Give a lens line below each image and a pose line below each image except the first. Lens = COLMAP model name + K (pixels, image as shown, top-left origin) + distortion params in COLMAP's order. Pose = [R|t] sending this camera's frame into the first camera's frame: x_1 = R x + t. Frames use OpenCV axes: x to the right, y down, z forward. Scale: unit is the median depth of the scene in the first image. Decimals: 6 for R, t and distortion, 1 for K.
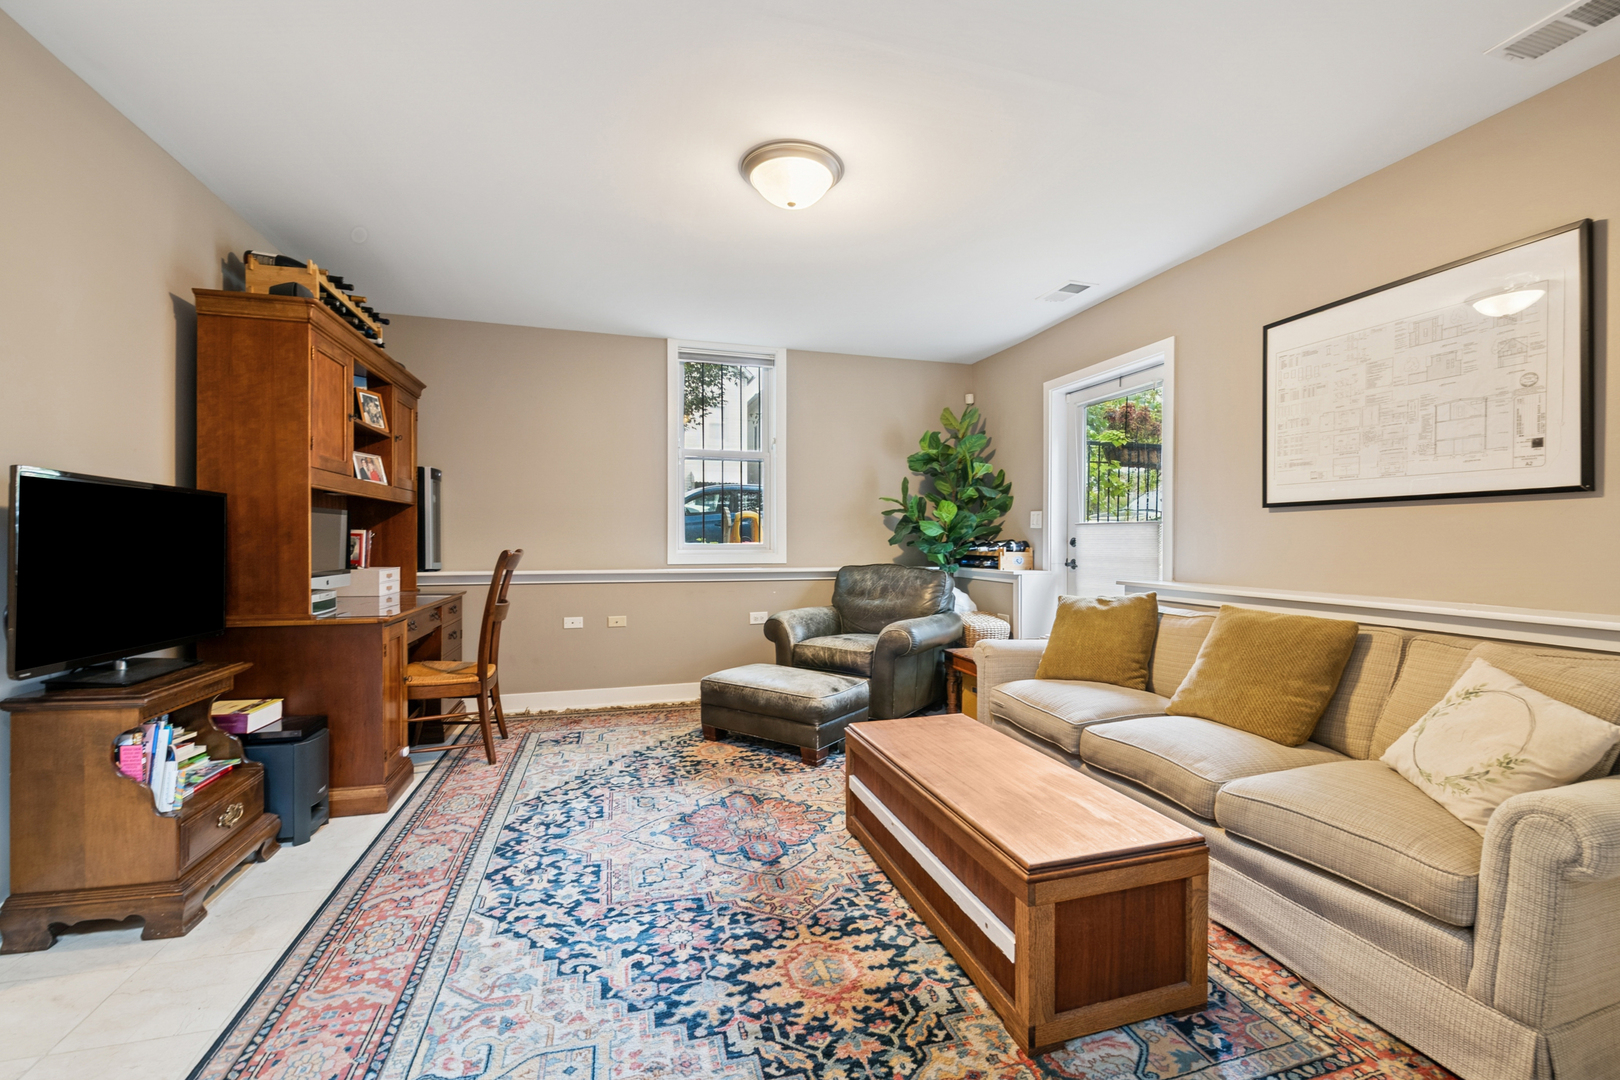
lens RADIAL K [[649.9, 0, 810.0], [0, 649.9, 540.0], [0, 0, 1]] dist [-0.009544, -0.000696]
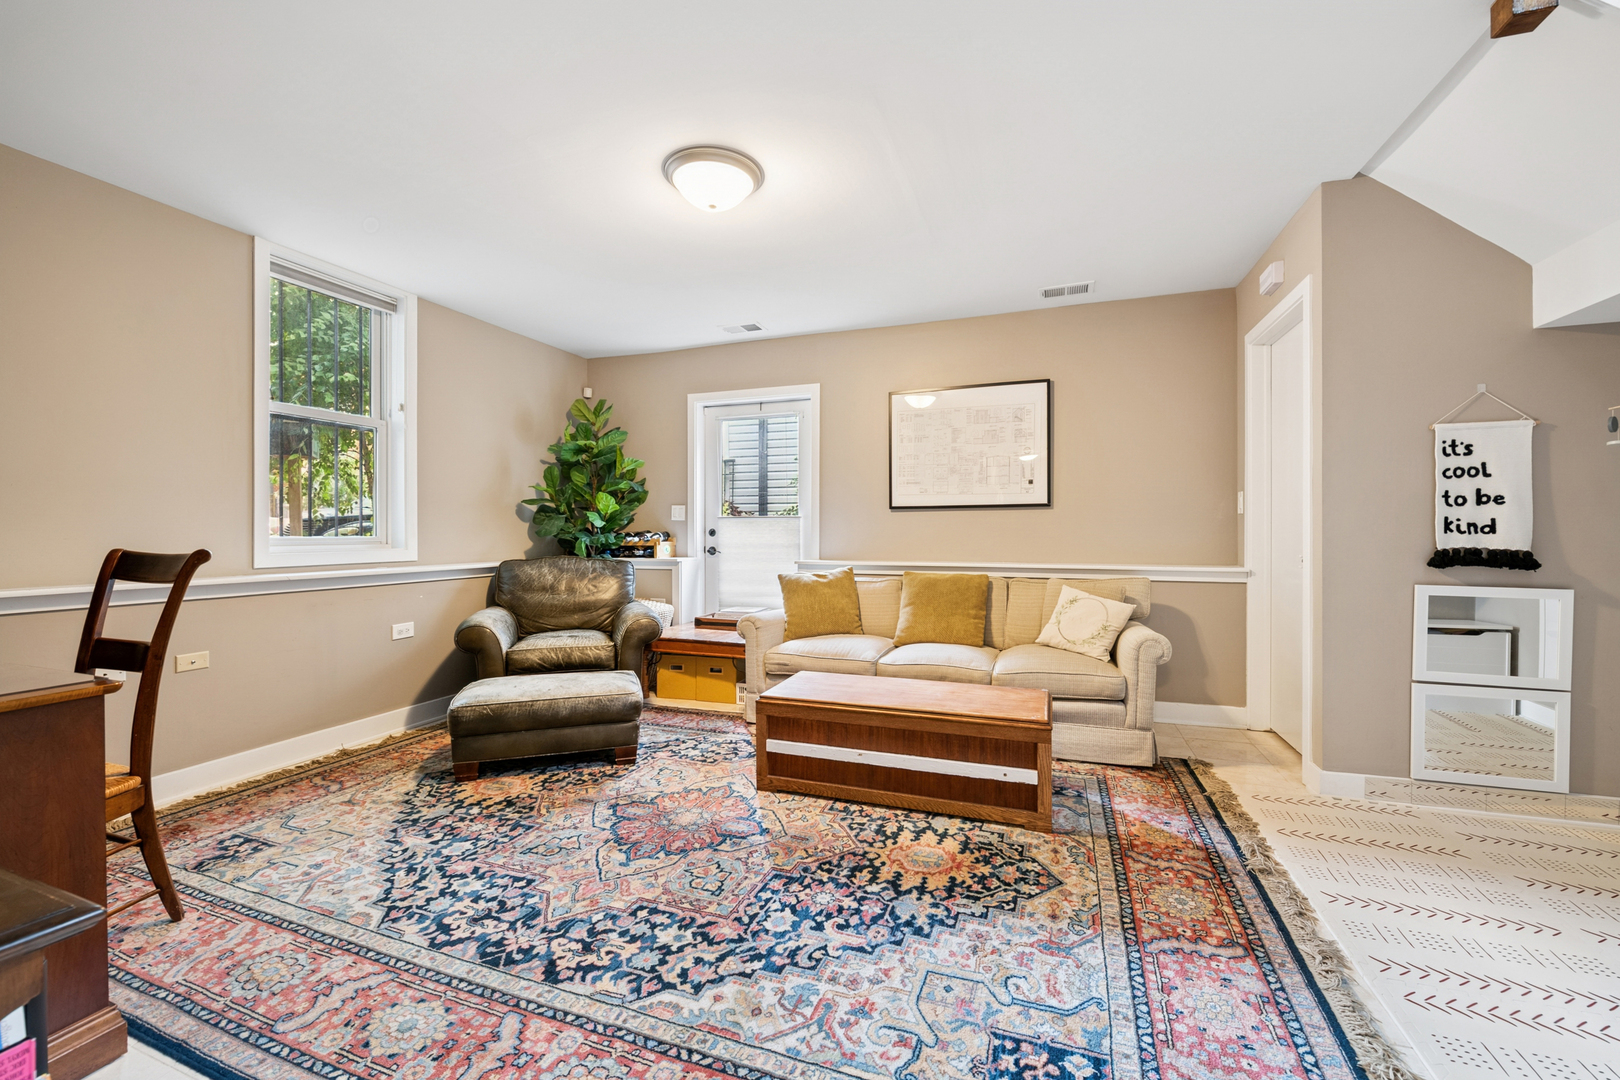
lens RADIAL K [[637.5, 0, 809.6], [0, 637.5, 527.9], [0, 0, 1]] dist [-0.008987, -0.000682]
pose [[0.608067, 0.000642, 0.793885, -0.766396], [0.004606, 0.999980, -0.004337, 0.001234], [-0.793872, 0.006294, 0.608052, 0.269608]]
